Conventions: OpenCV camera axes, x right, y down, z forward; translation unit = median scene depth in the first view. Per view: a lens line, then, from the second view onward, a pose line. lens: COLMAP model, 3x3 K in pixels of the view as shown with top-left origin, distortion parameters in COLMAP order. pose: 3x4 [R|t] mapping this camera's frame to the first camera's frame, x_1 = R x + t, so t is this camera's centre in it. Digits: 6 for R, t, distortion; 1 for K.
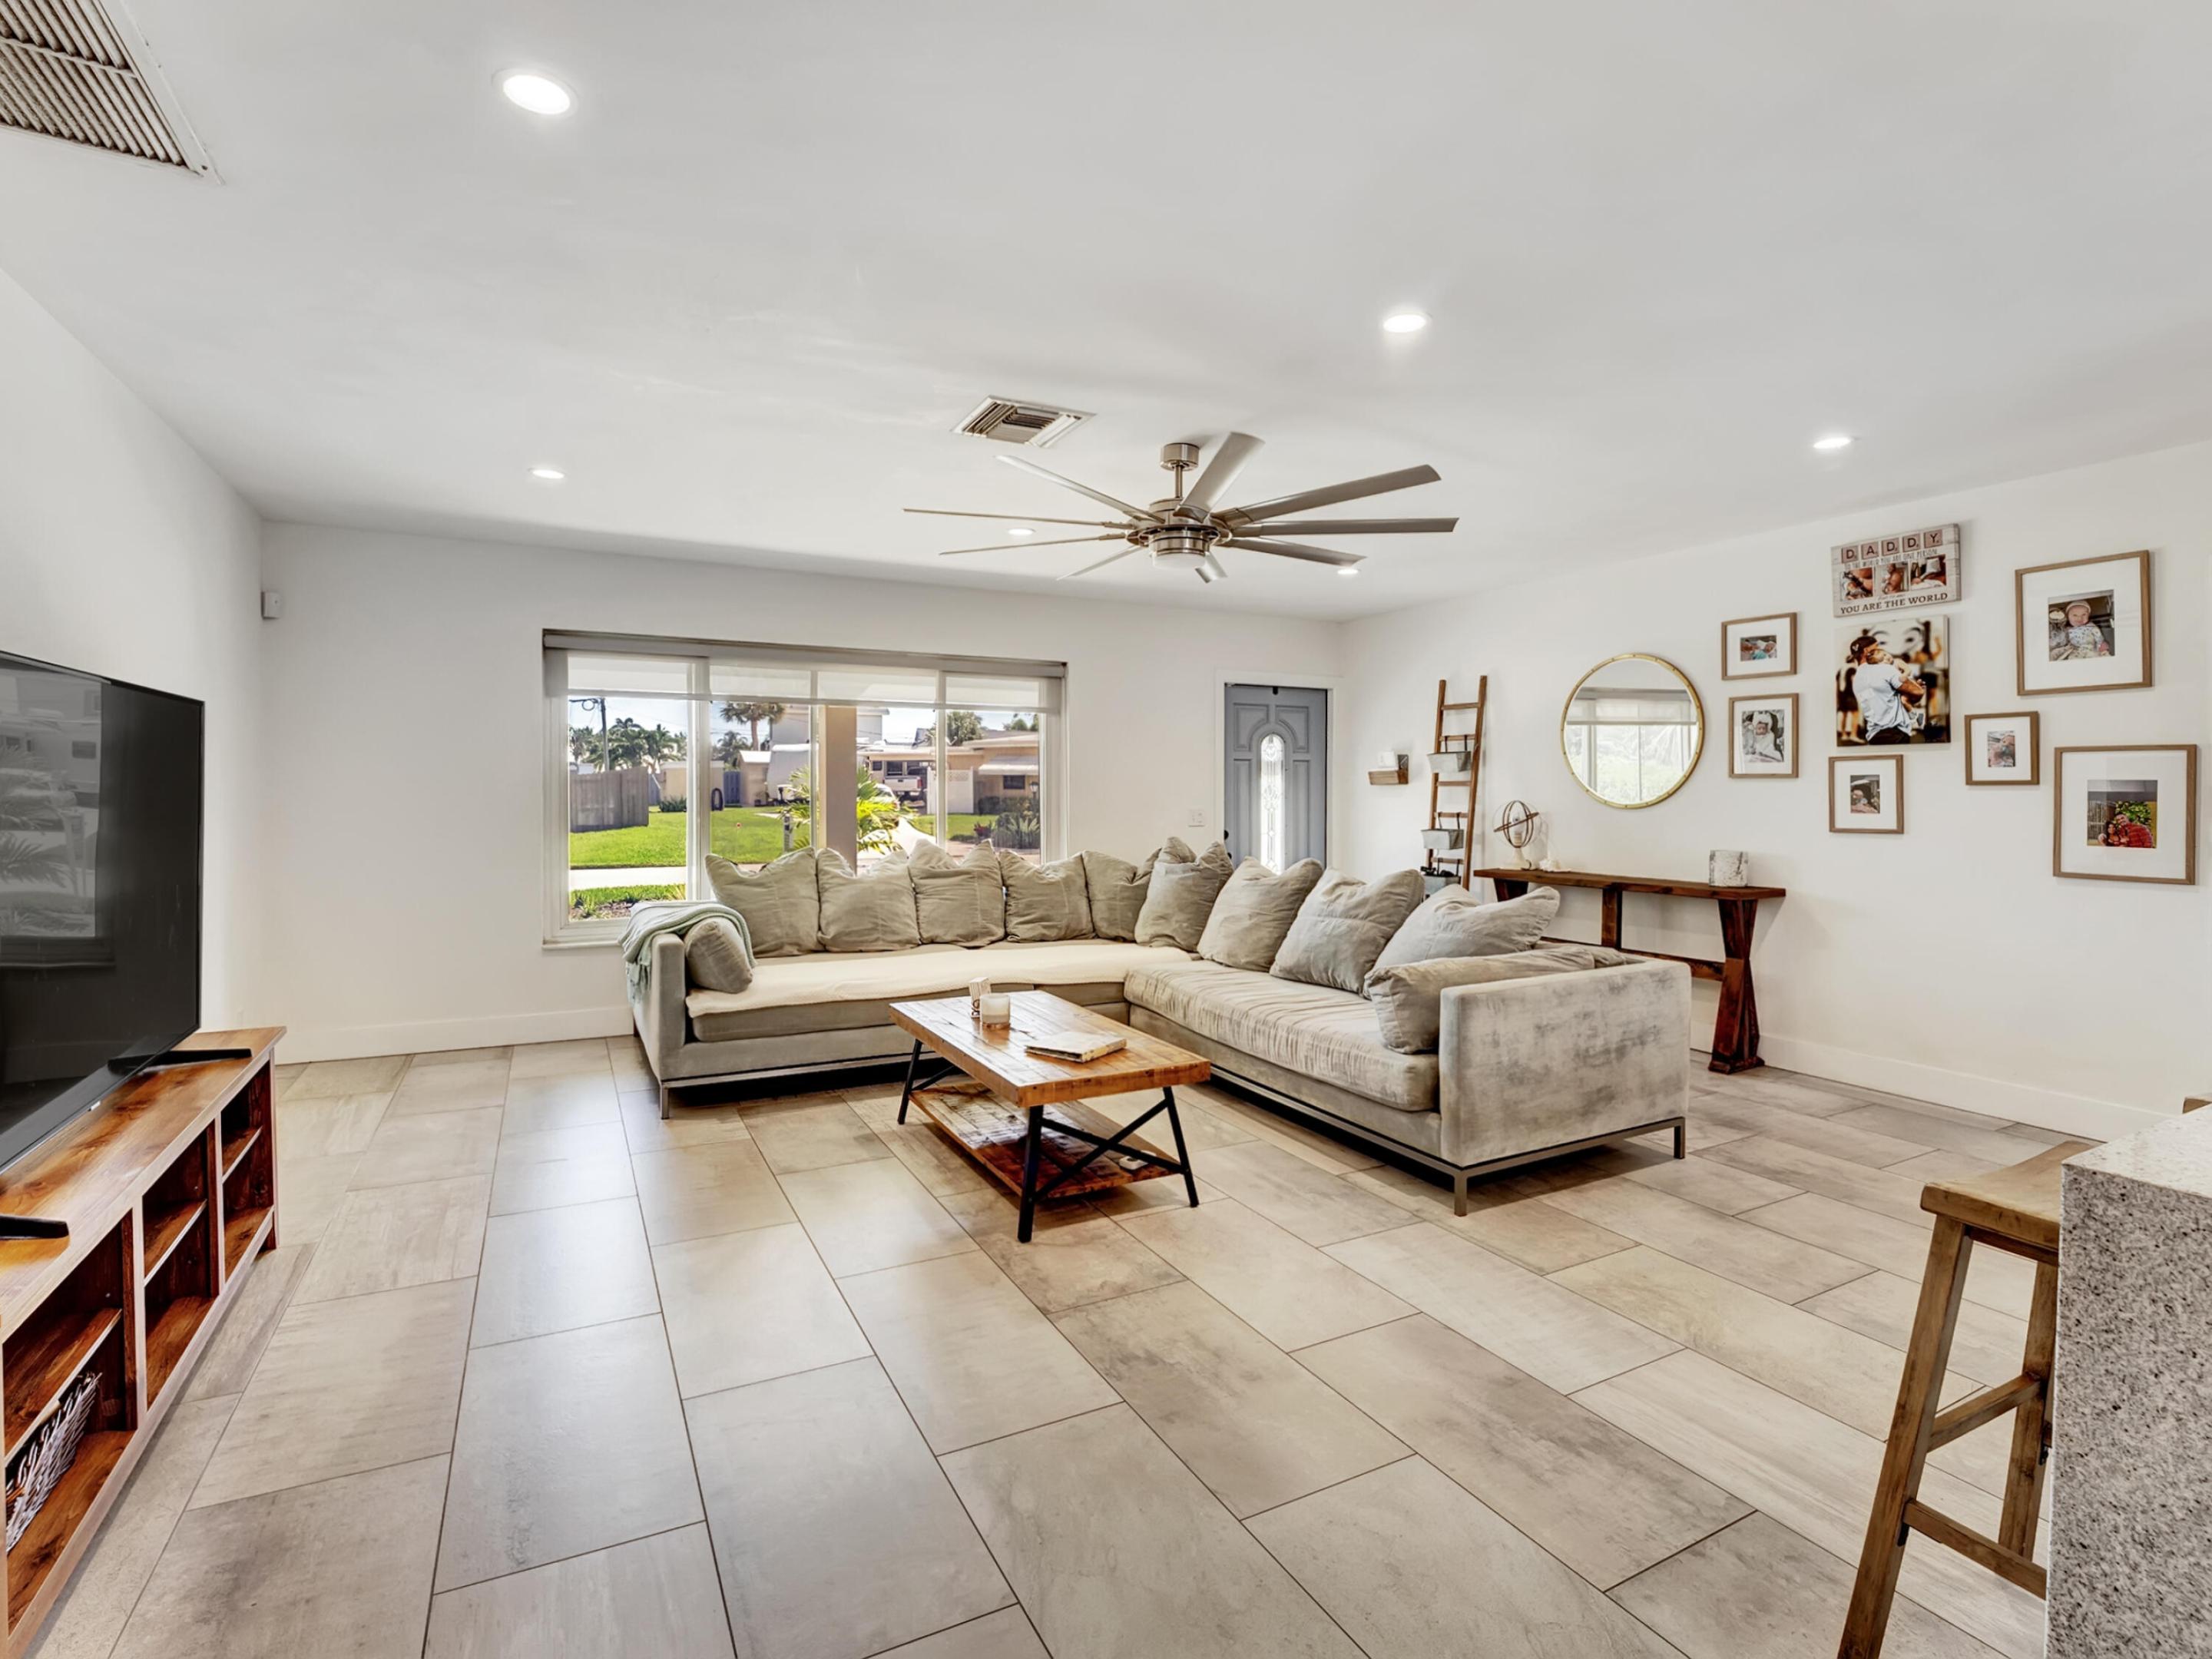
lens RADIAL K [[1018.6, 0, 1154.7], [0, 1018.6, 811.6], [0, 0, 1]] dist [-0.027364, 0.001694]
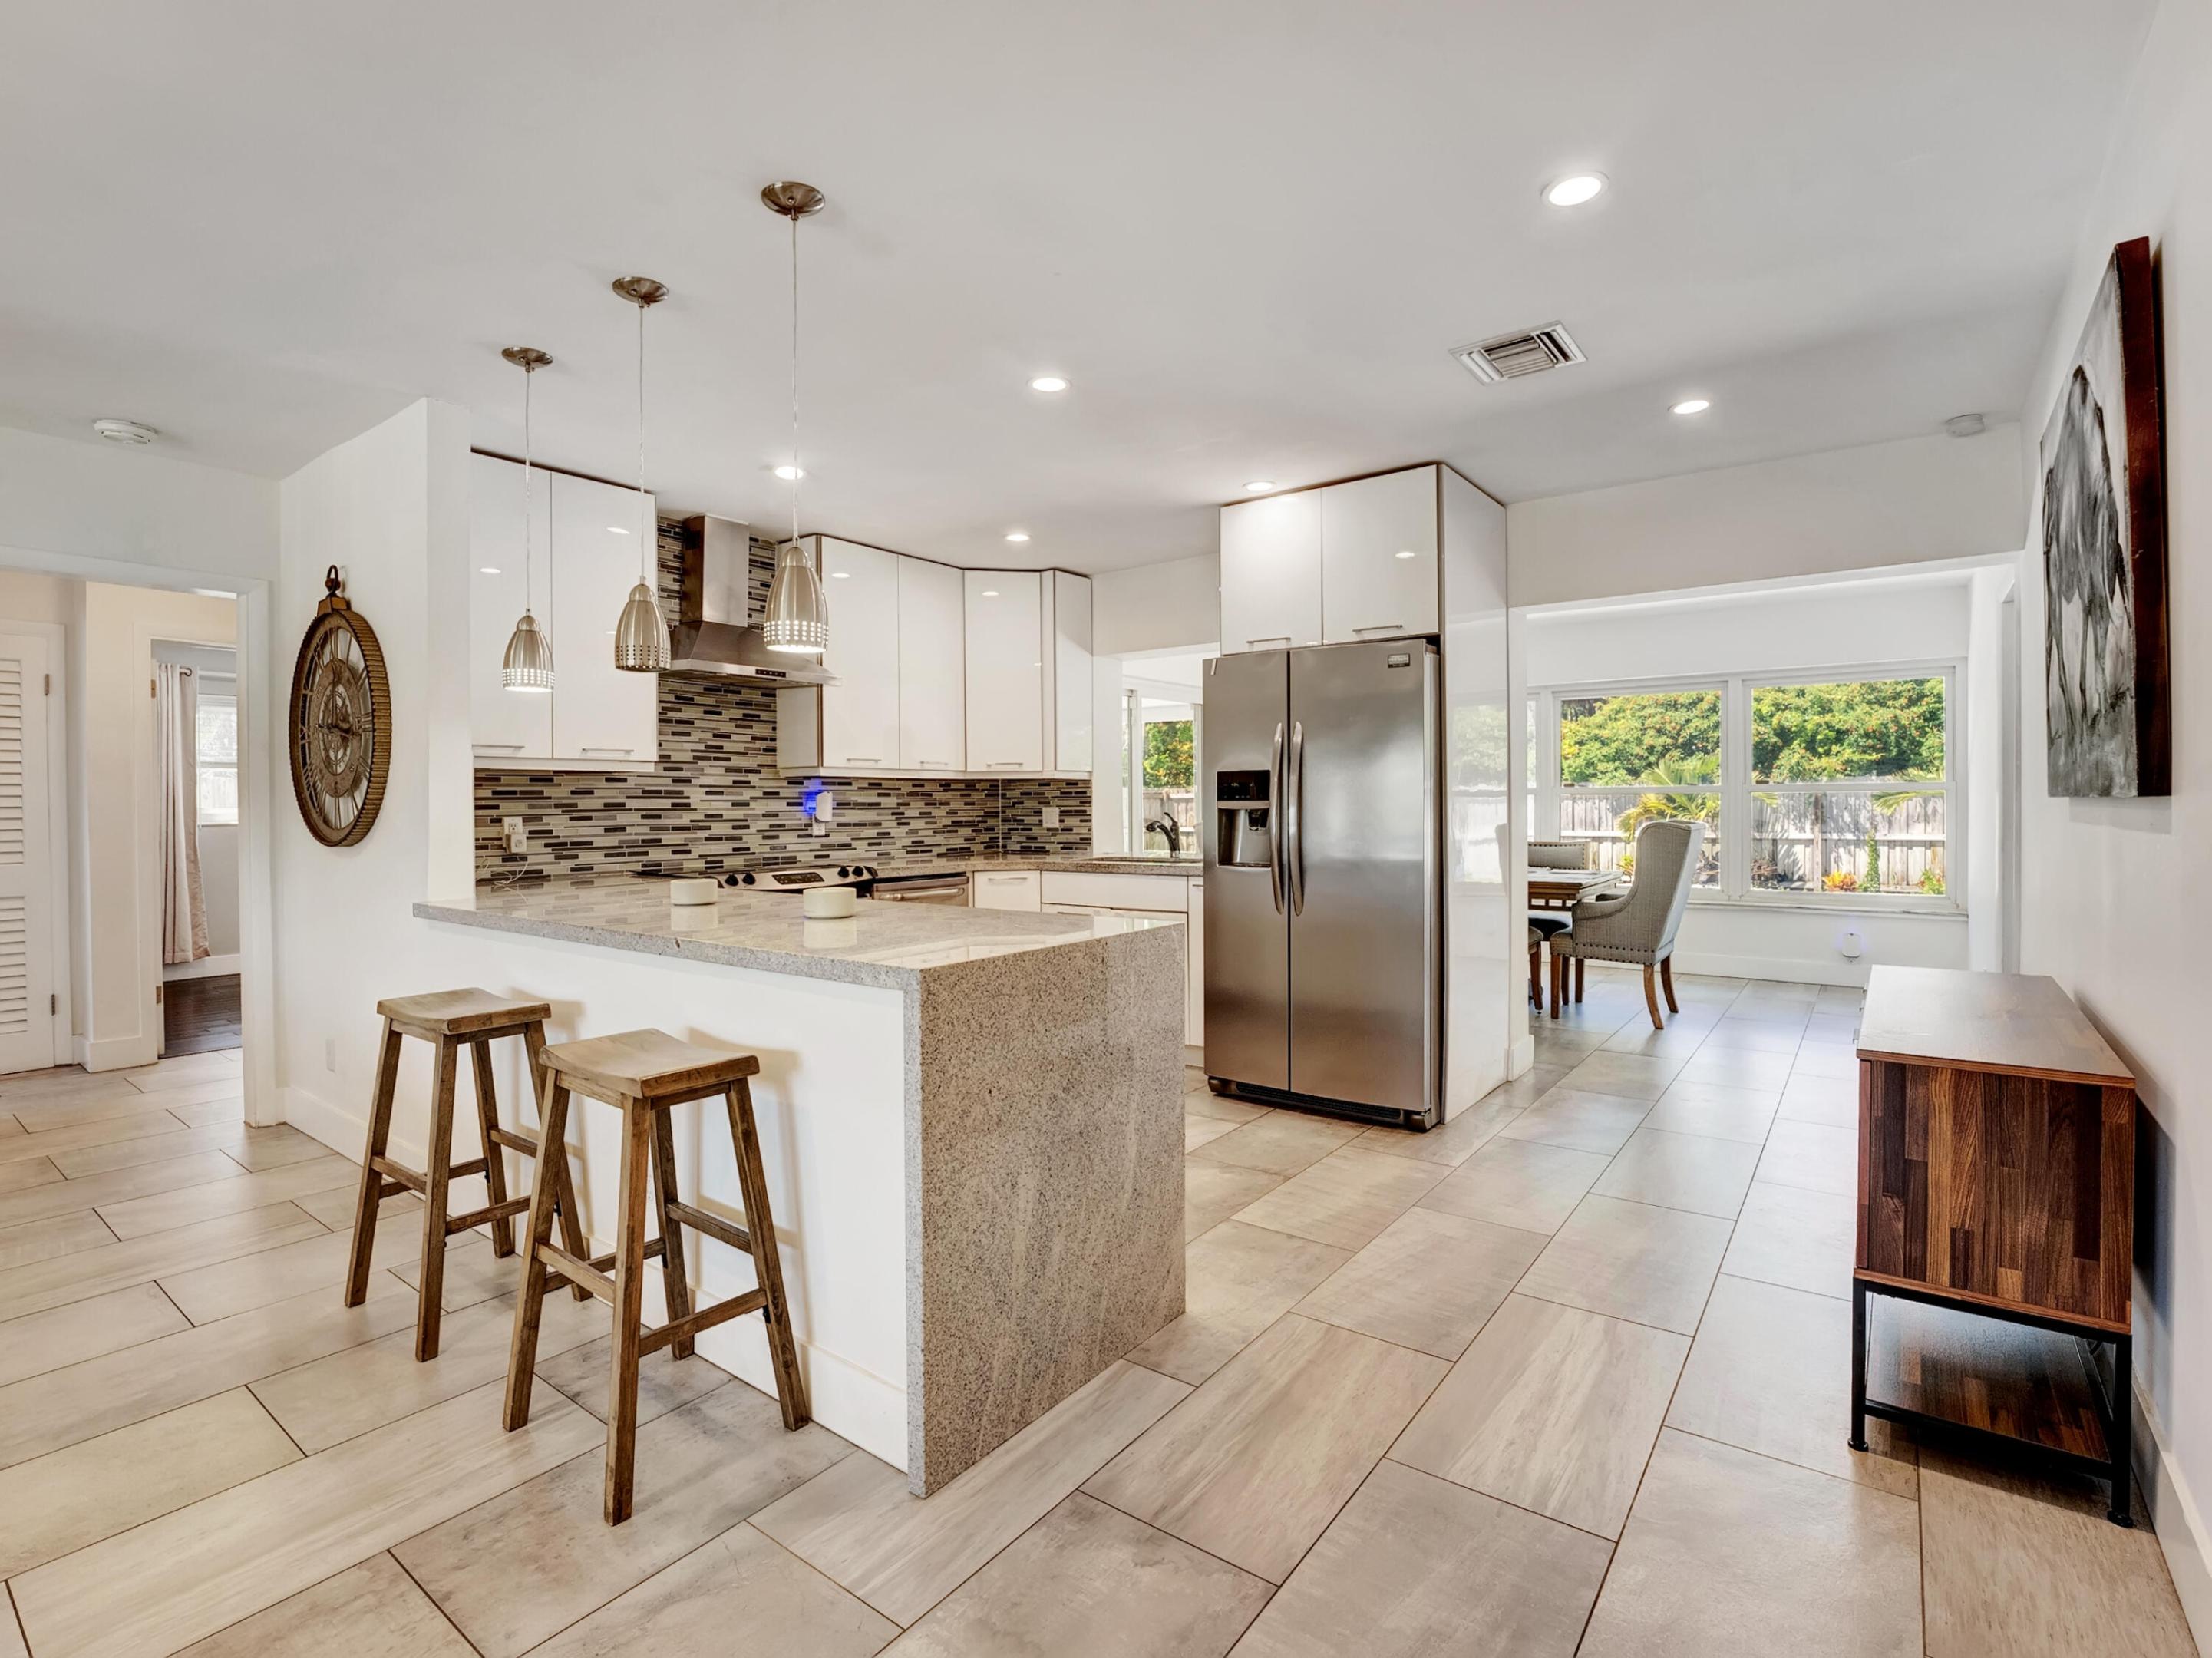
lens RADIAL K [[1064.9, 0, 1103.7], [0, 1064.9, 807.5], [0, 0, 1]] dist [-0.026060, 0.000393]
pose [[-0.382912, -0.003078, 0.923780, -0.195933], [0.026662, 0.999541, 0.014382, 0.007909], [-0.923400, 0.030137, -0.382654, 0.275394]]
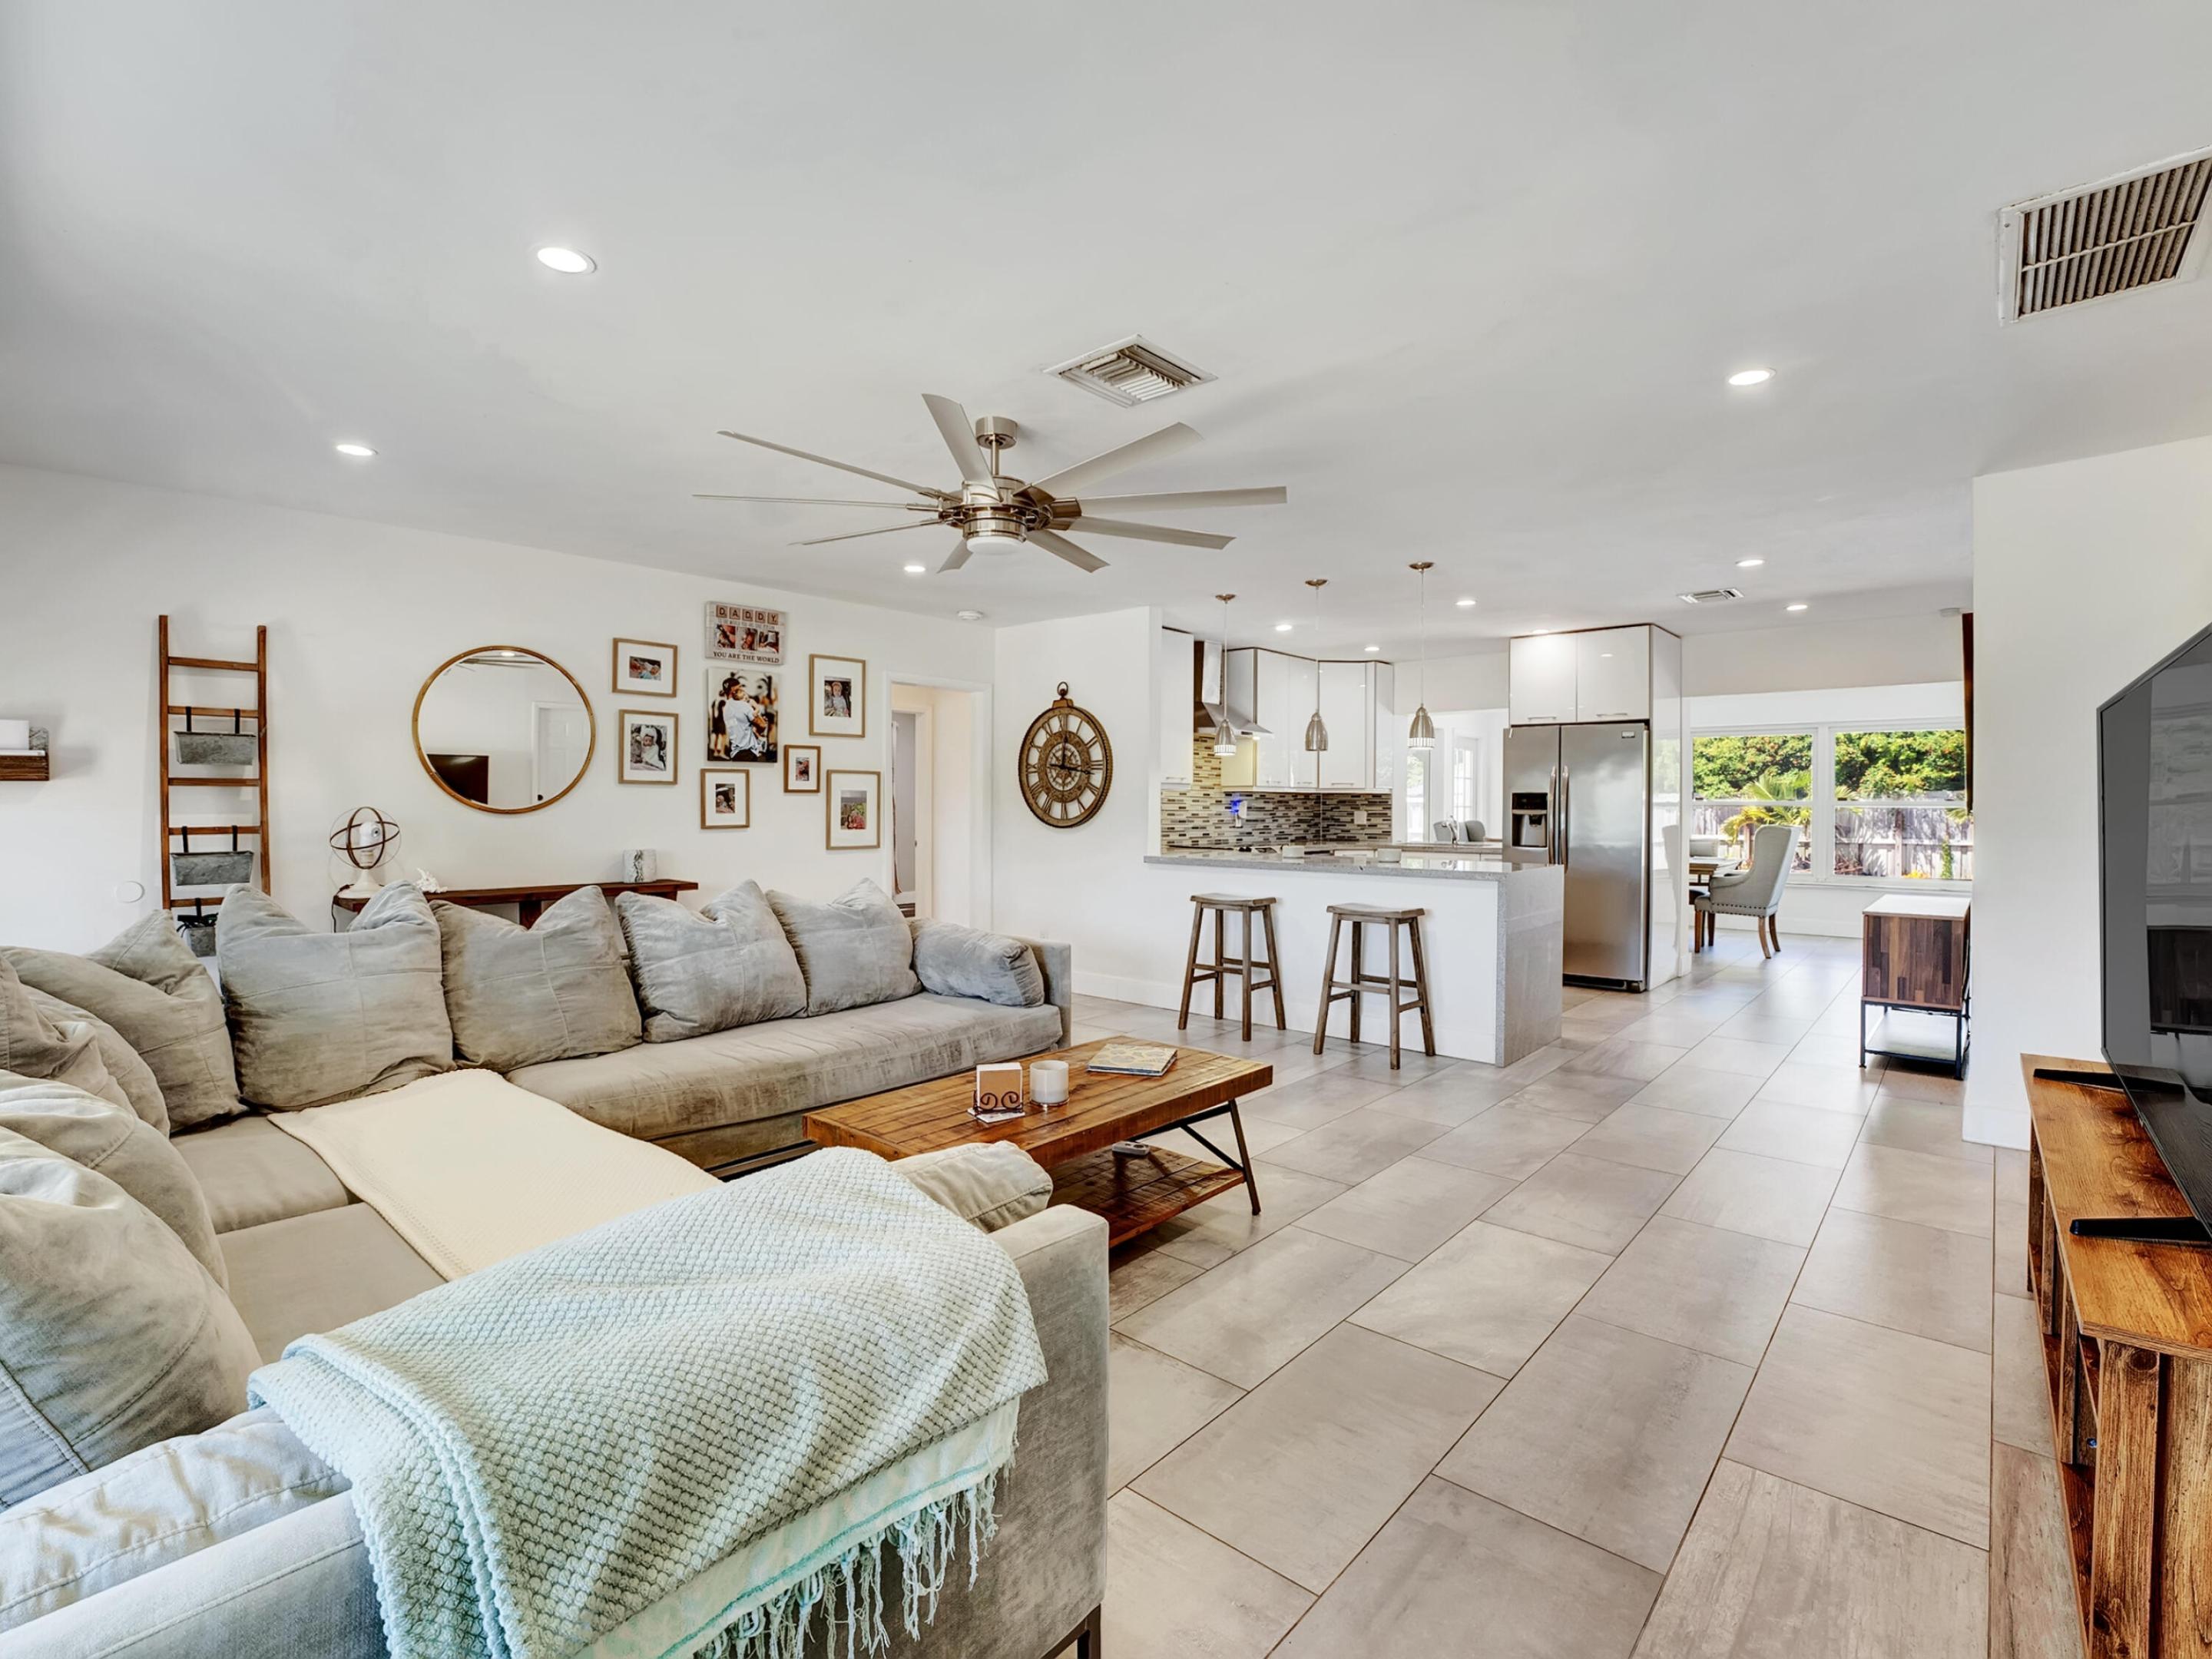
lens RADIAL K [[1018.6, 0, 1117.8], [0, 1018.6, 808.4], [0, 0, 1]] dist [-0.027364, 0.001694]
pose [[-0.310510, -0.006890, 0.950545, -0.677123], [0.016186, 0.999790, 0.012535, -0.012874], [-0.950432, 0.019278, -0.310333, 0.899509]]
